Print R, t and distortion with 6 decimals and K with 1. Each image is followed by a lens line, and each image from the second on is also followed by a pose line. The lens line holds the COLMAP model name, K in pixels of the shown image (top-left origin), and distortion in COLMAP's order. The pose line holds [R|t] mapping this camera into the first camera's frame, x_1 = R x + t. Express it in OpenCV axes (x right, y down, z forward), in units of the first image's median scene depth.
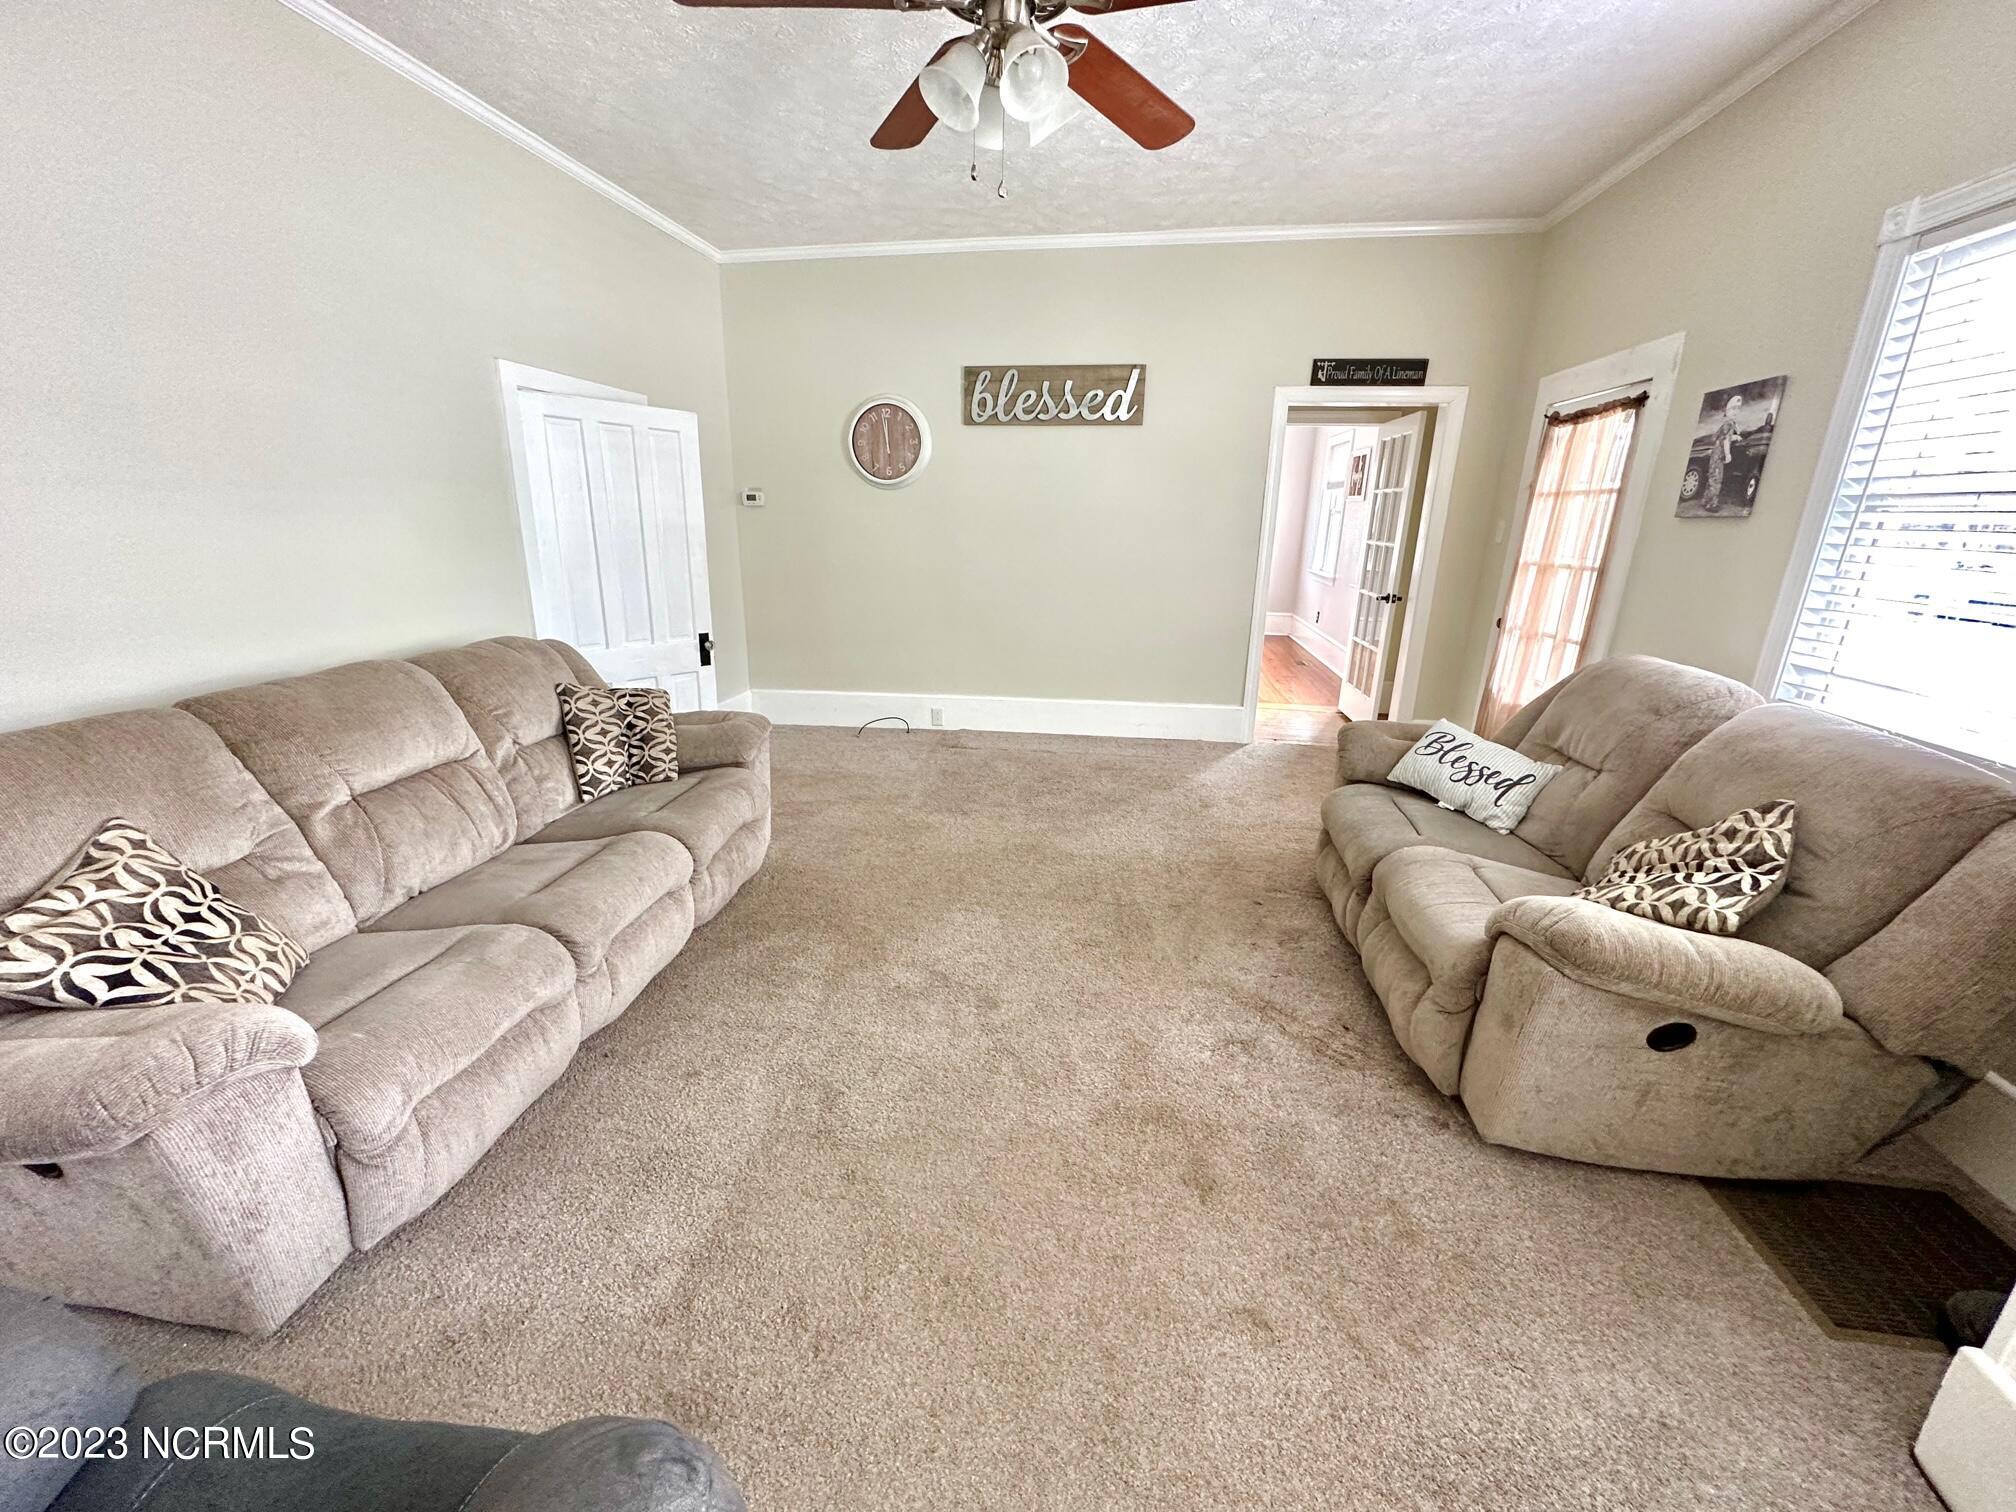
lens RADIAL K [[802.0, 0, 1011.6], [0, 802.0, 748.1], [0, 0, 1]] dist [-0.002643, 0.000789]
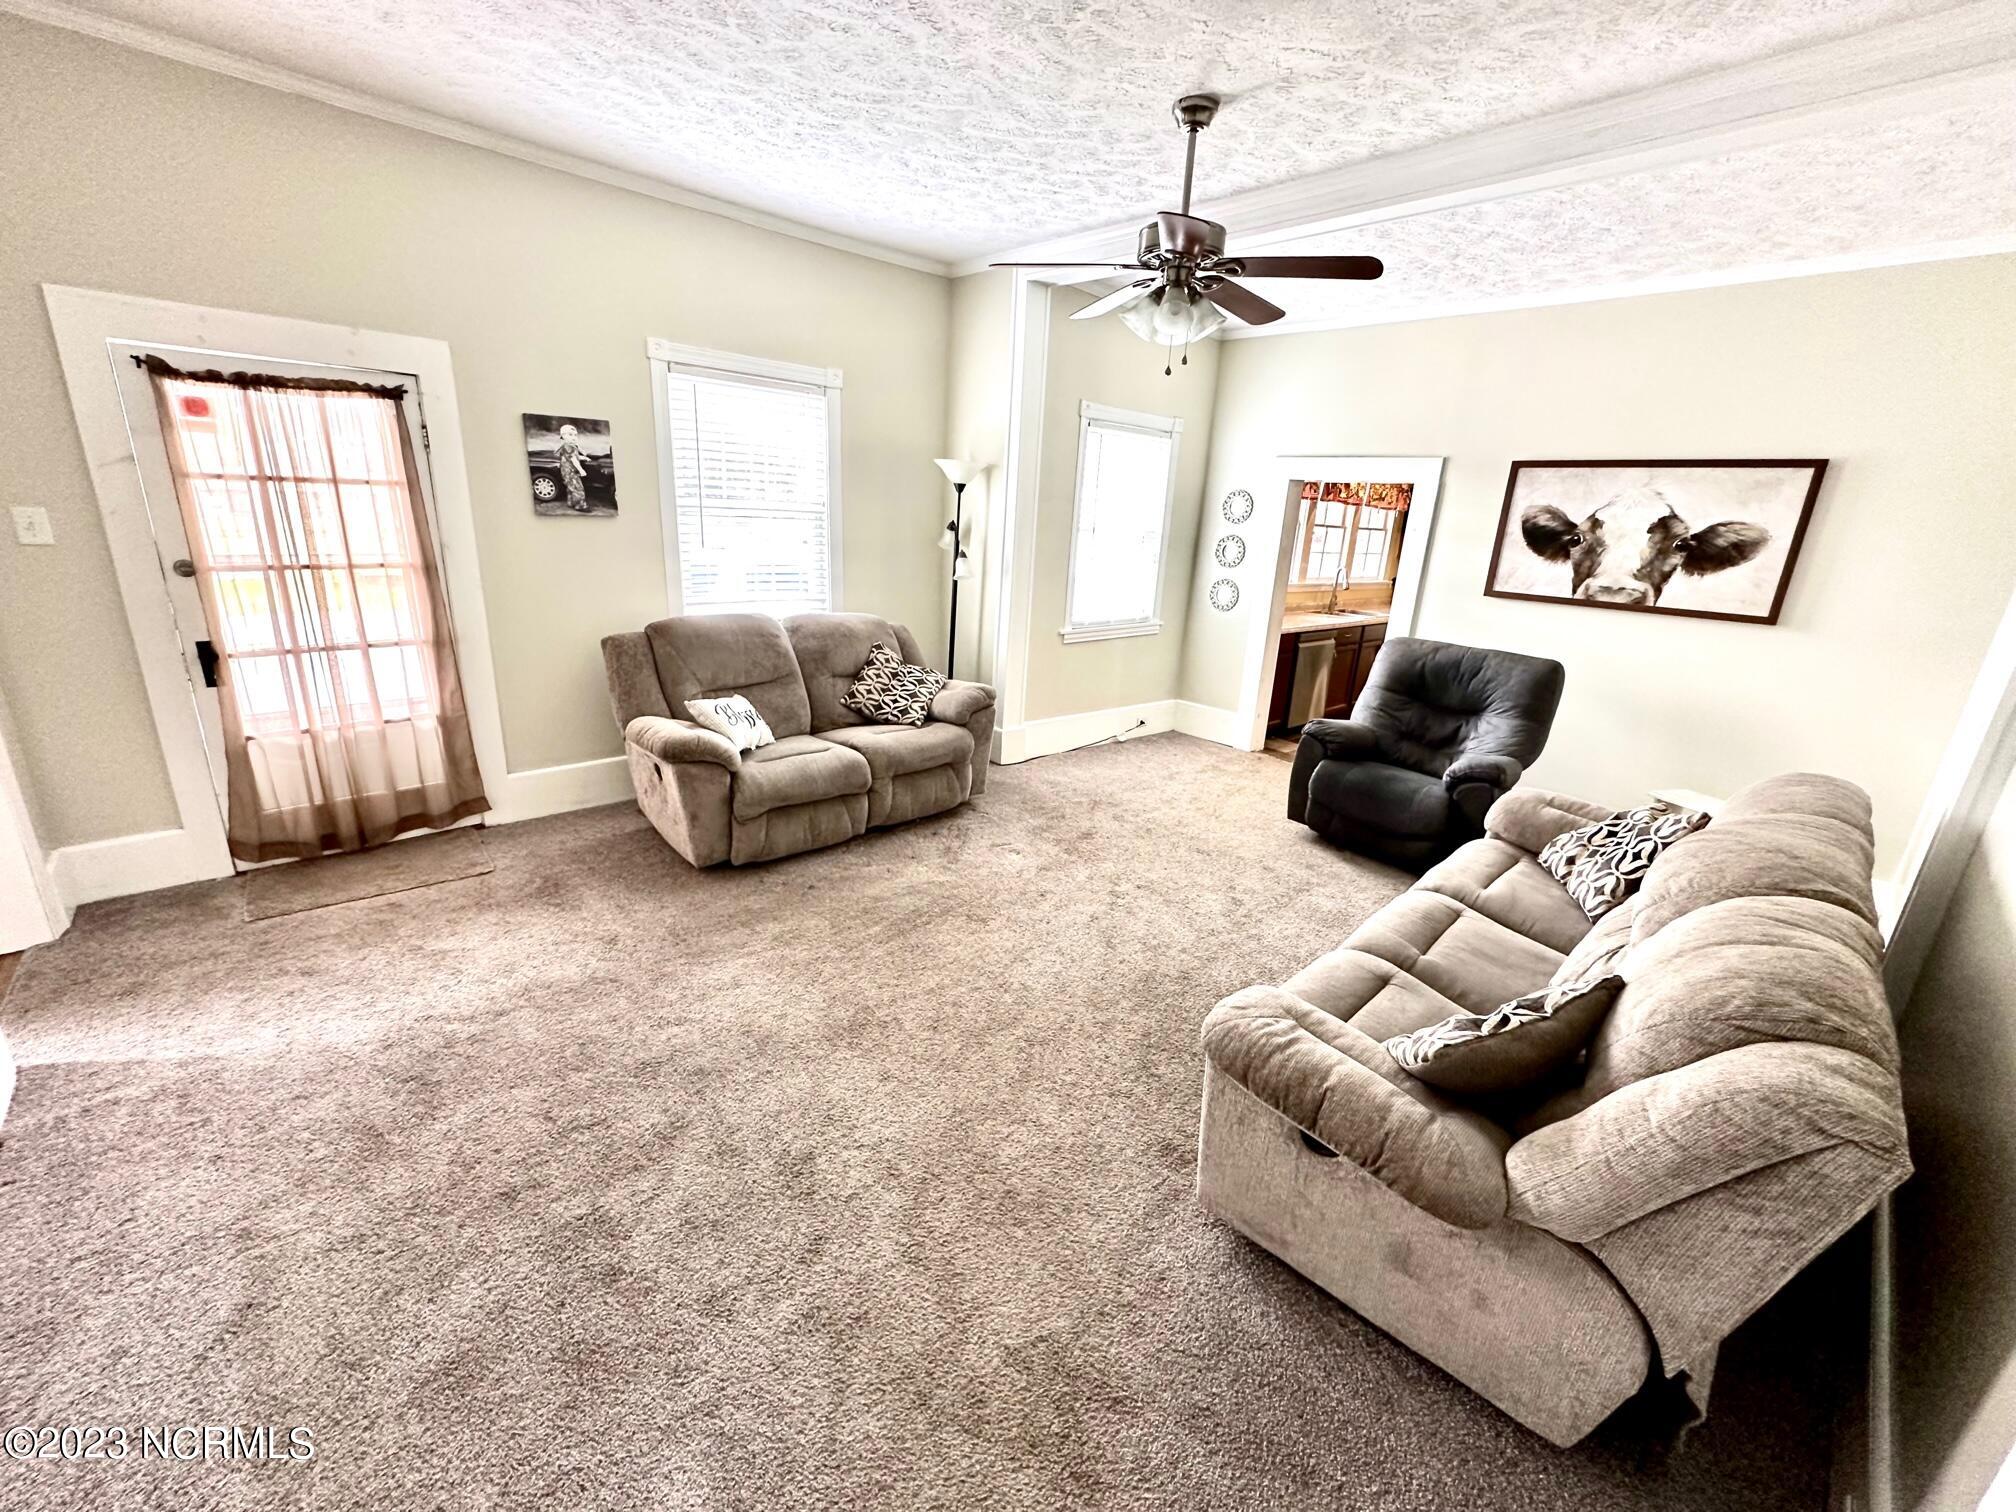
lens RADIAL K [[802.0, 0, 1008.2], [0, 802.0, 761.0], [0, 0, 1]] dist [-0.002643, 0.000789]
pose [[-0.786266, -0.230805, 0.573162, -0.552980], [0.120191, 0.852766, 0.508276, -0.531519], [-0.606086, 0.468530, -0.642760, 1.612688]]
